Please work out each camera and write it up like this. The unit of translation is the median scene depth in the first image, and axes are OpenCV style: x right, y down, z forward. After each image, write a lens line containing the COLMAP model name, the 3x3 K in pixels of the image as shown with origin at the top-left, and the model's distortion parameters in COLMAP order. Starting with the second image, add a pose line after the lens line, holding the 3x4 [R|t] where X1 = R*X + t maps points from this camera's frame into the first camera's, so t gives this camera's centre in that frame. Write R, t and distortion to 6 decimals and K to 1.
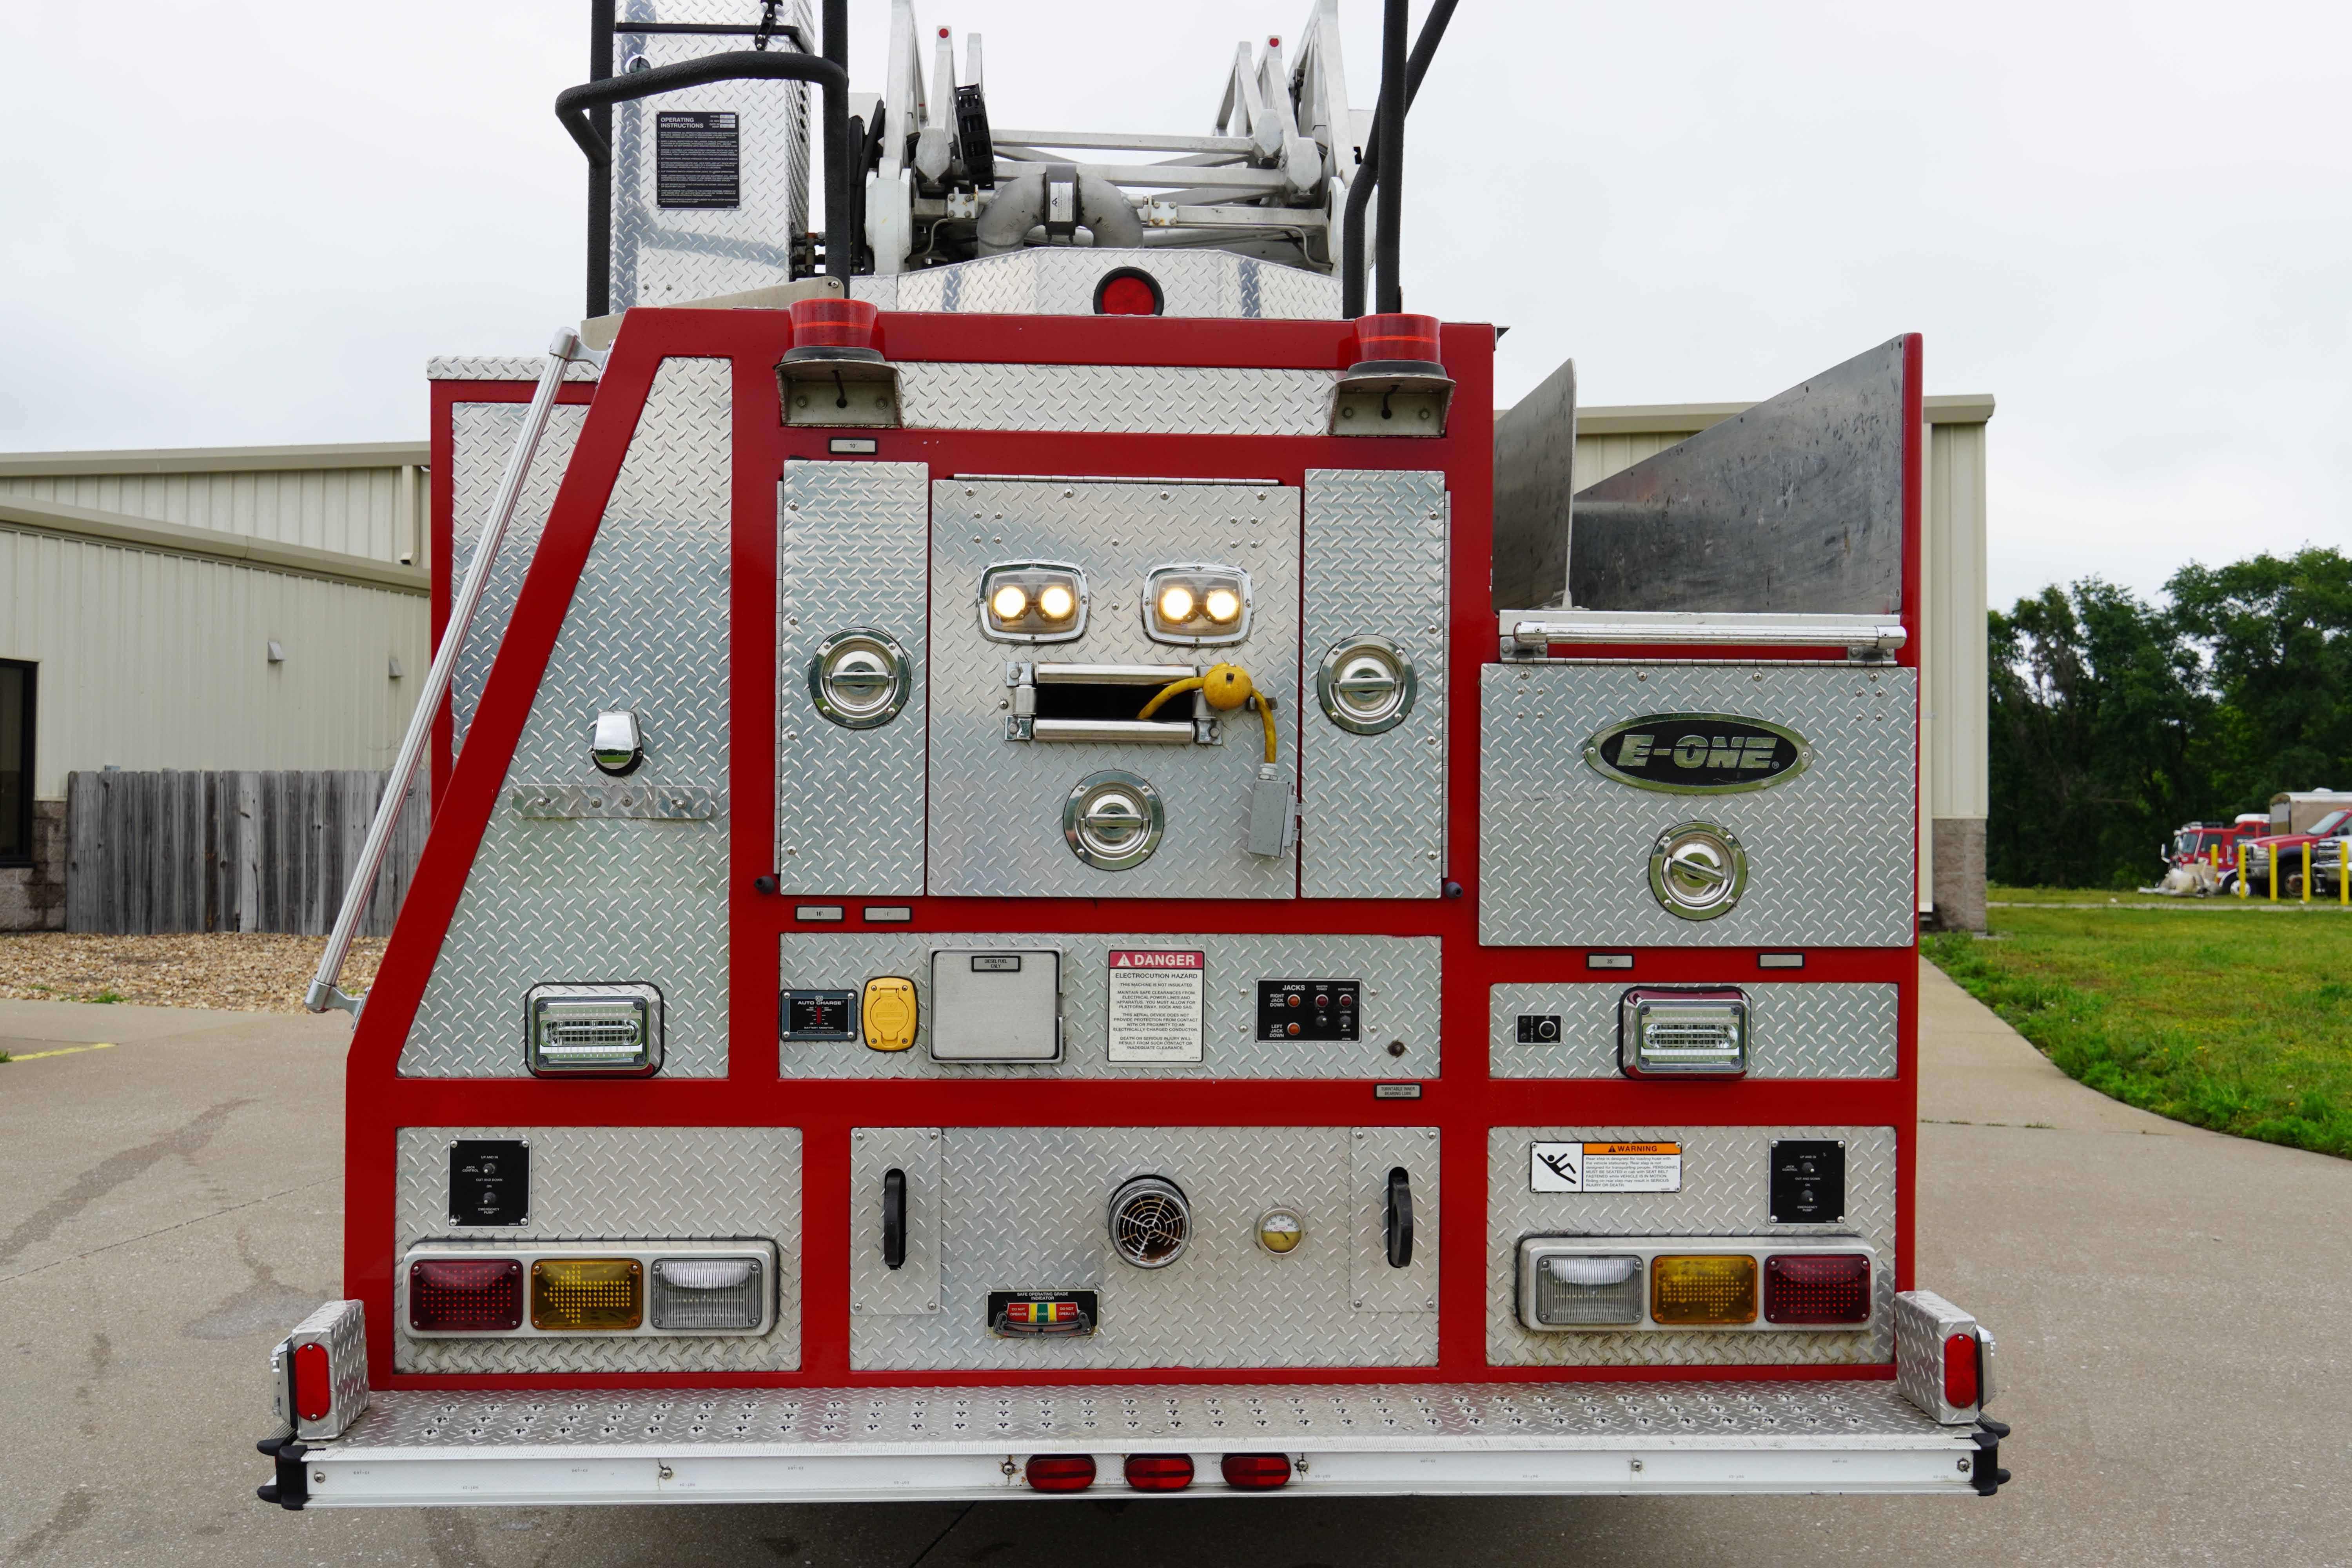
lens RADIAL K [[2631.1, 0, 1171.0], [0, 2631.1, 782.1], [0, 0, 1]] dist [0.034812, 0.000000]
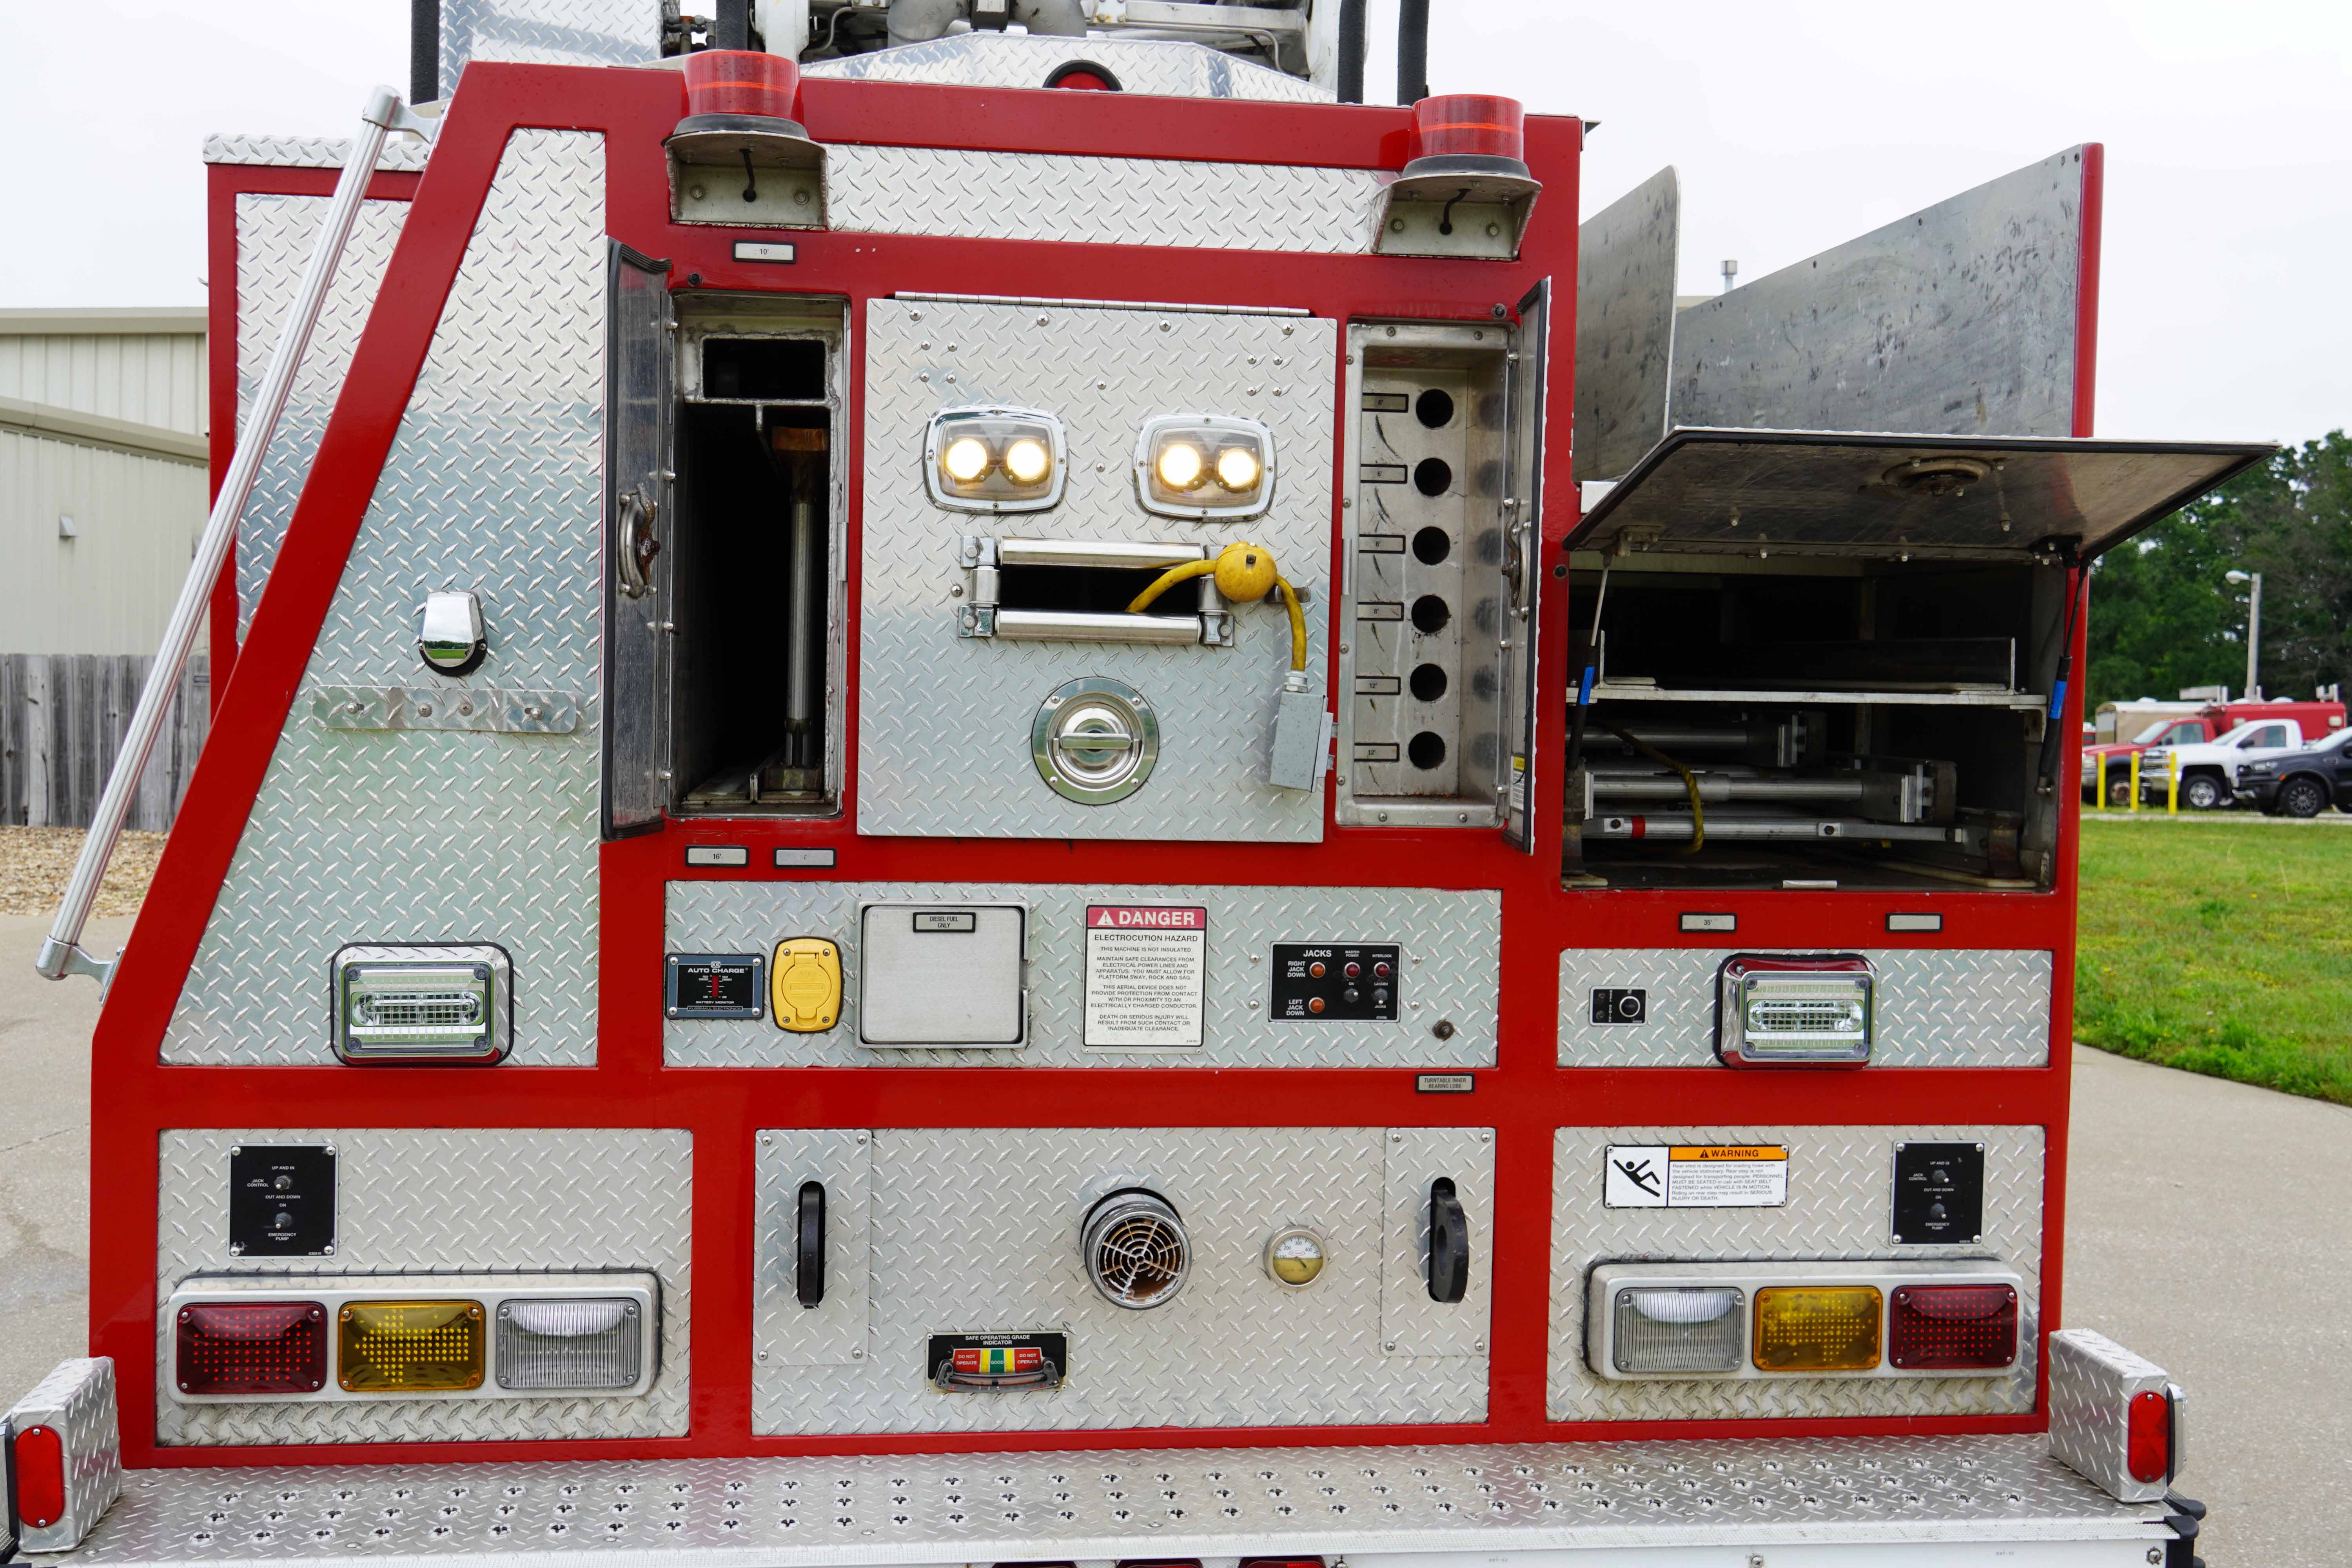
lens RADIAL K [[2631.1, 0, 1179.9], [0, 2631.1, 784.6], [0, 0, 1]] dist [0.034812, 0.000000]
pose [[0.997659, 0.010188, 0.067621, -0.049311], [-0.012907, 0.999121, 0.039894, -0.004012], [-0.067155, -0.040673, 0.996913, 0.213257]]
